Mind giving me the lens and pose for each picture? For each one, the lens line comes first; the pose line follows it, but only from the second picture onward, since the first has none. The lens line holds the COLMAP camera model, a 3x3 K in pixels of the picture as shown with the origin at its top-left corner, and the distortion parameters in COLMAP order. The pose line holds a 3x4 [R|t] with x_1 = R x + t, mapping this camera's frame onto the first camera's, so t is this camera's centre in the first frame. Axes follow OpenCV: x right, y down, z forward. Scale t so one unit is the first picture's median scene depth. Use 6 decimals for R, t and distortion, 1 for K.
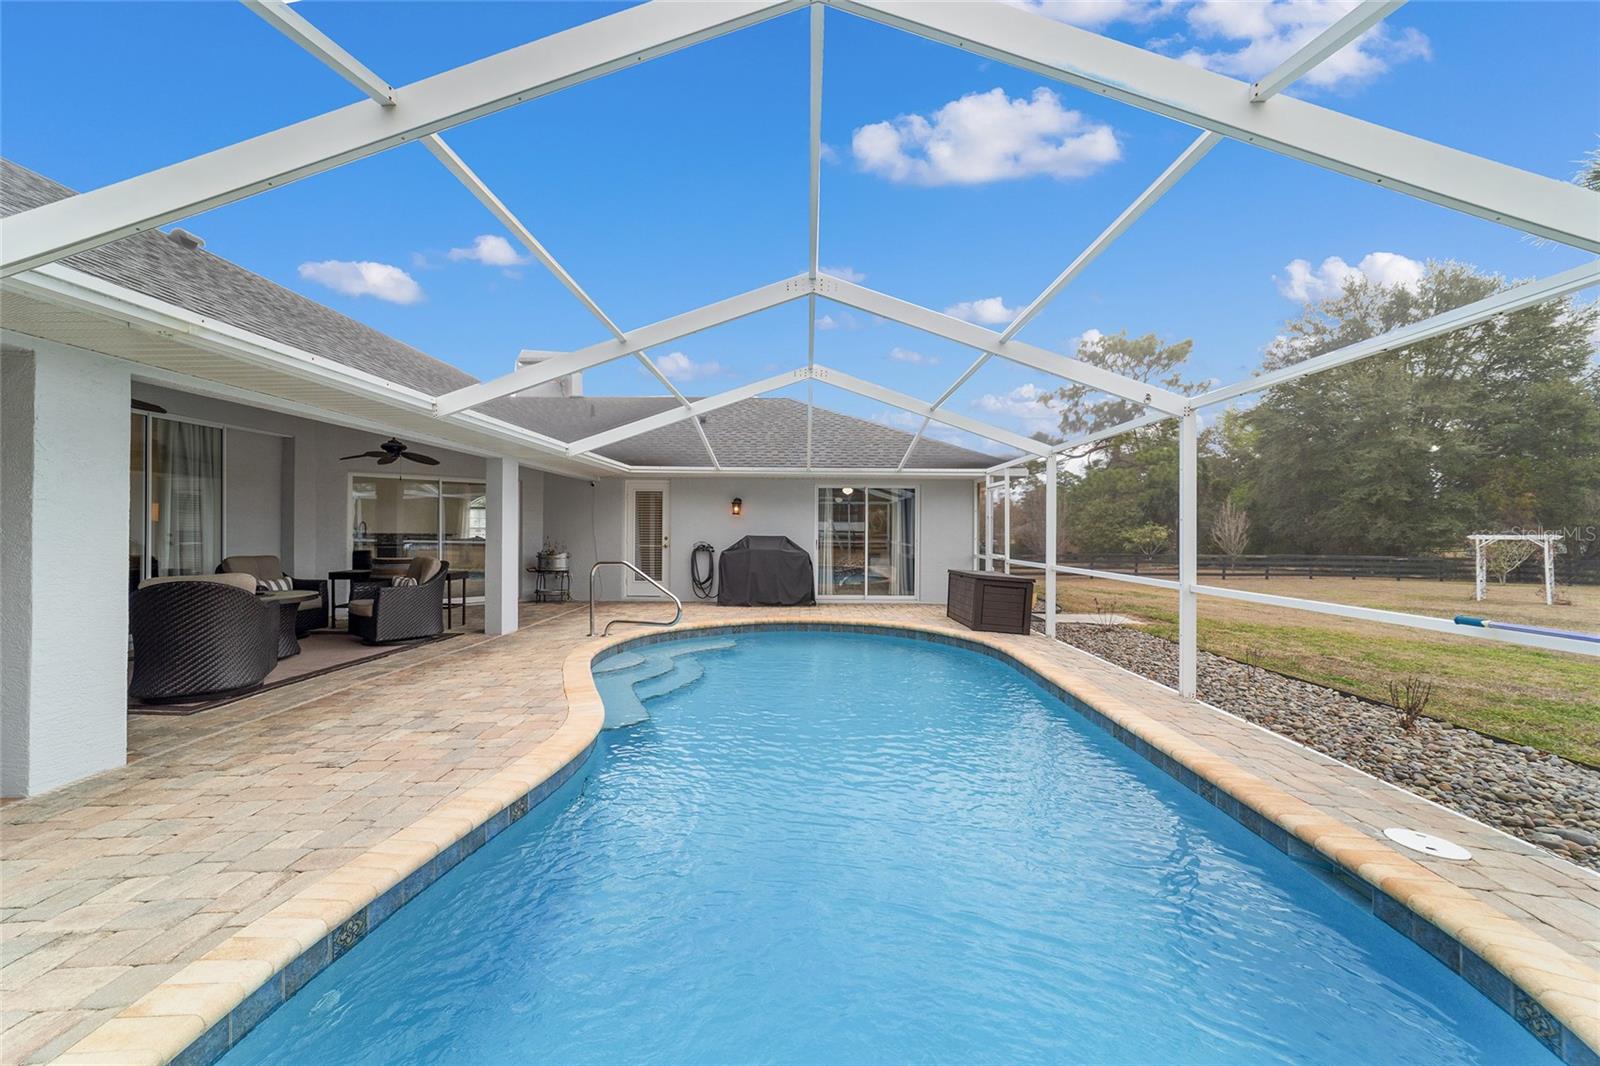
lens RADIAL K [[612.0, 0, 798.4], [0, 612.0, 529.4], [0, 0, 1]] dist [-0.020132, 0.009528]
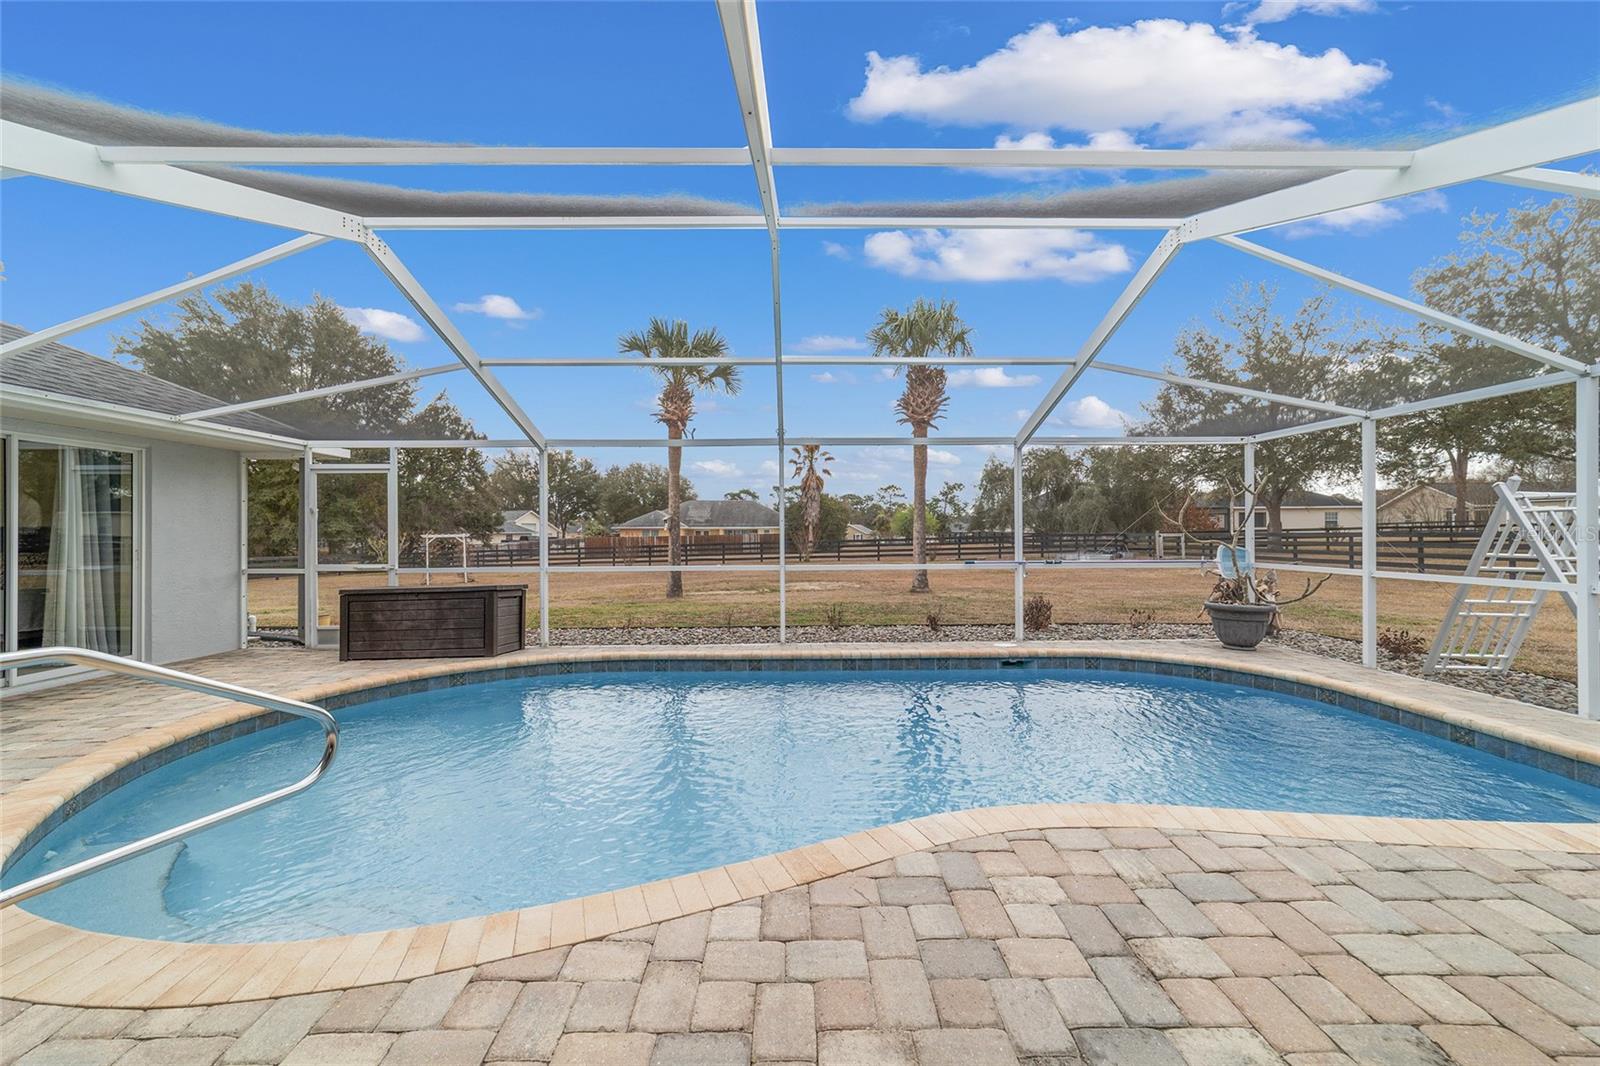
lens RADIAL K [[612.0, 0, 798.4], [0, 612.0, 529.4], [0, 0, 1]] dist [-0.020132, 0.009528]
pose [[-0.024977, -0.001105, 0.999687, -0.394443], [0.003998, 0.999991, 0.001205, 0.001139], [-0.999680, 0.004027, -0.024973, 0.485138]]
